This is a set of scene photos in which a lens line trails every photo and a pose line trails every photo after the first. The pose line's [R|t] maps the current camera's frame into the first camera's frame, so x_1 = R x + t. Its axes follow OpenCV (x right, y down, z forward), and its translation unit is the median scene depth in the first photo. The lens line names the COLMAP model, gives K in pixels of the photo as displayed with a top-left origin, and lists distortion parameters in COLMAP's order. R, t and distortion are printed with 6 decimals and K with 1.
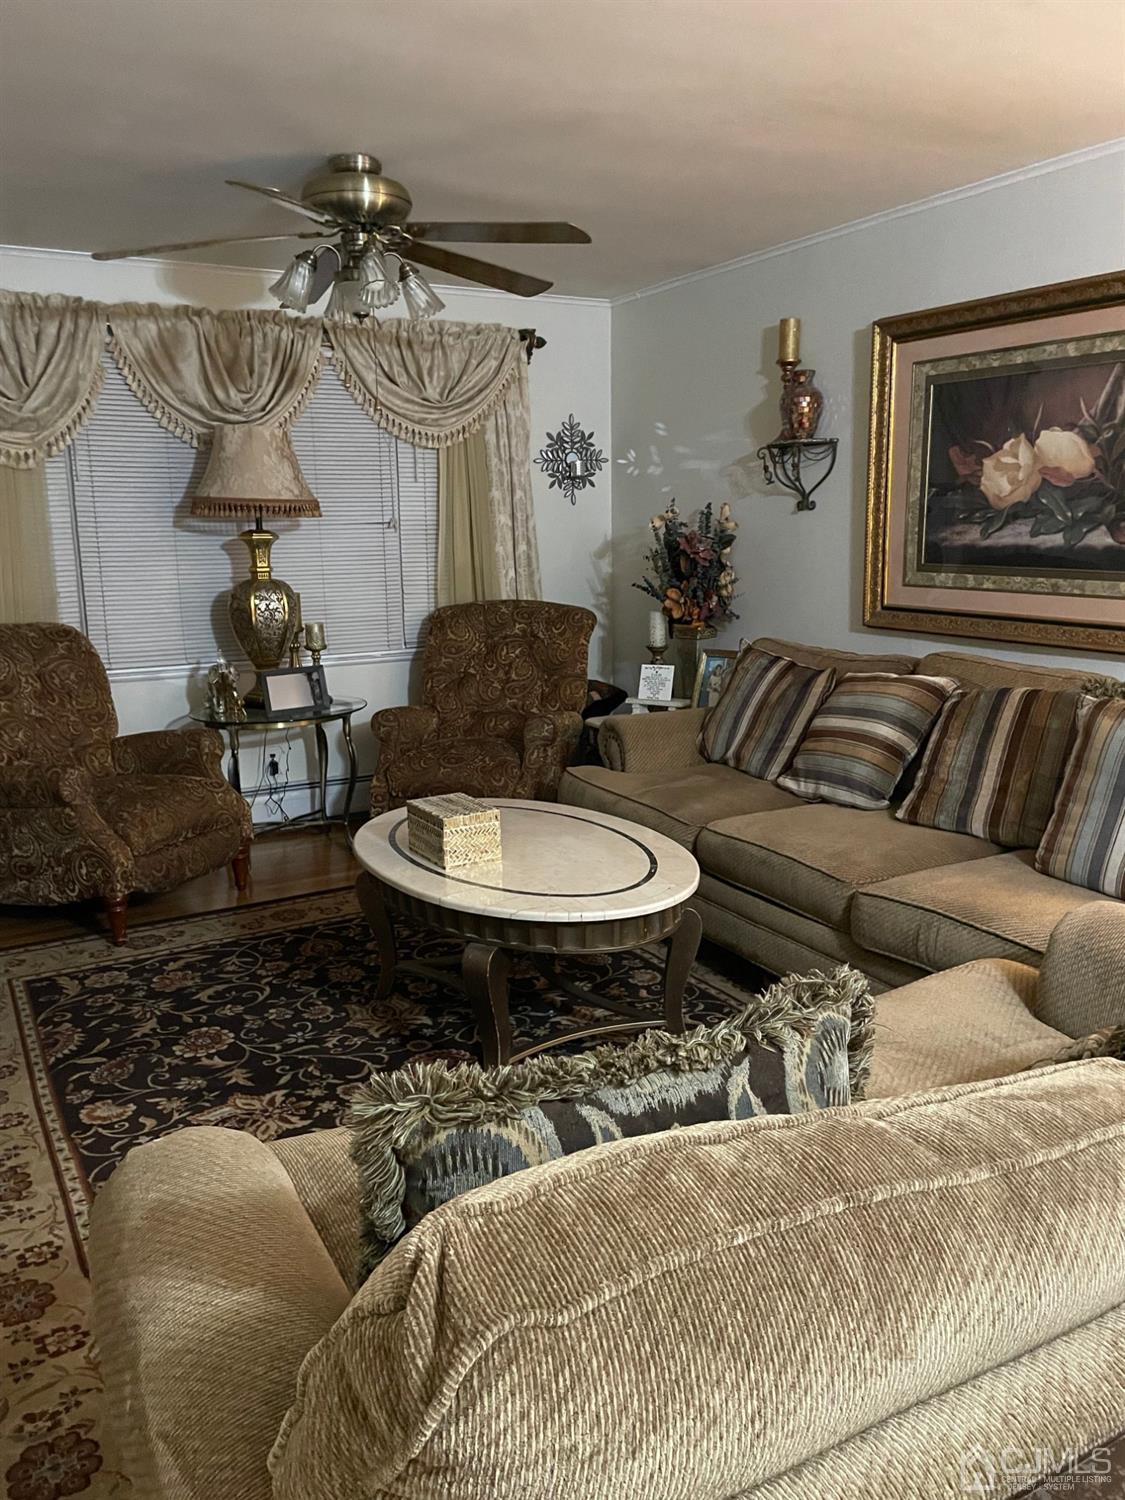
lens RADIAL K [[1145.1, 0, 566.2], [0, 1145.1, 752.6], [0, 0, 1]] dist [0.091543, -0.131302]
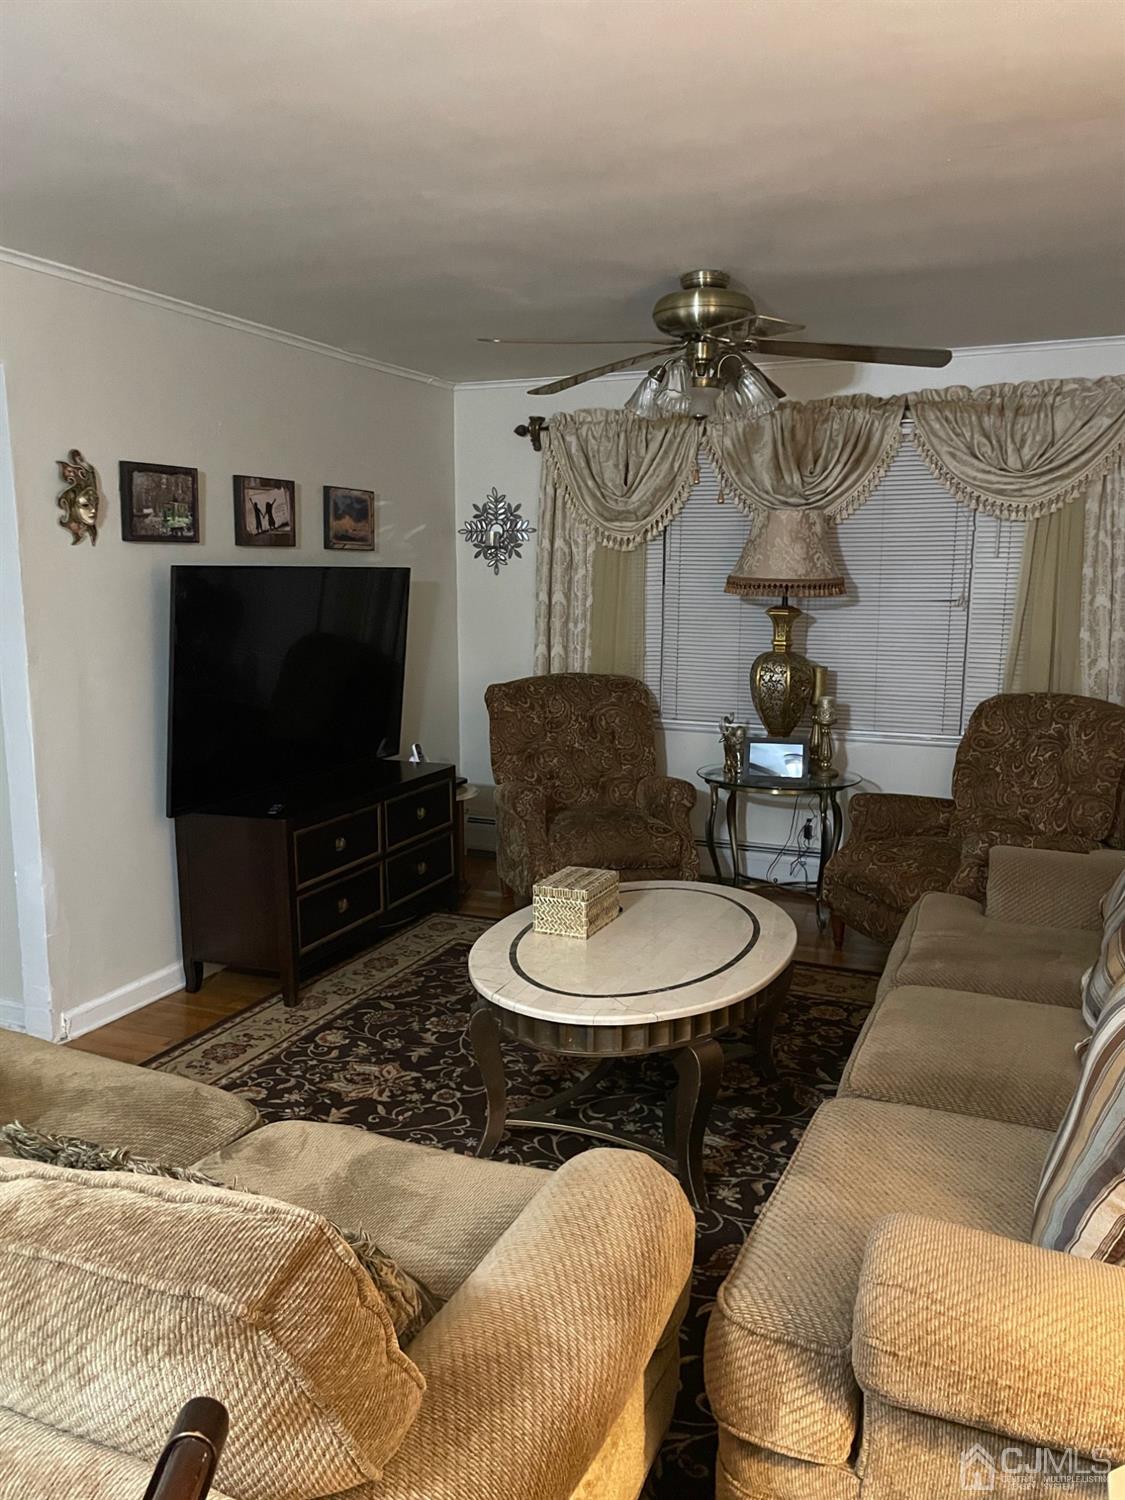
lens RADIAL K [[1145.1, 0, 566.2], [0, 1145.1, 752.6], [0, 0, 1]] dist [0.091543, -0.131302]
pose [[0.600182, 0.145014, -0.786608, 0.482731], [-0.173258, 0.983650, 0.049143, -0.081049], [0.780873, 0.106791, 0.615494, 0.218172]]
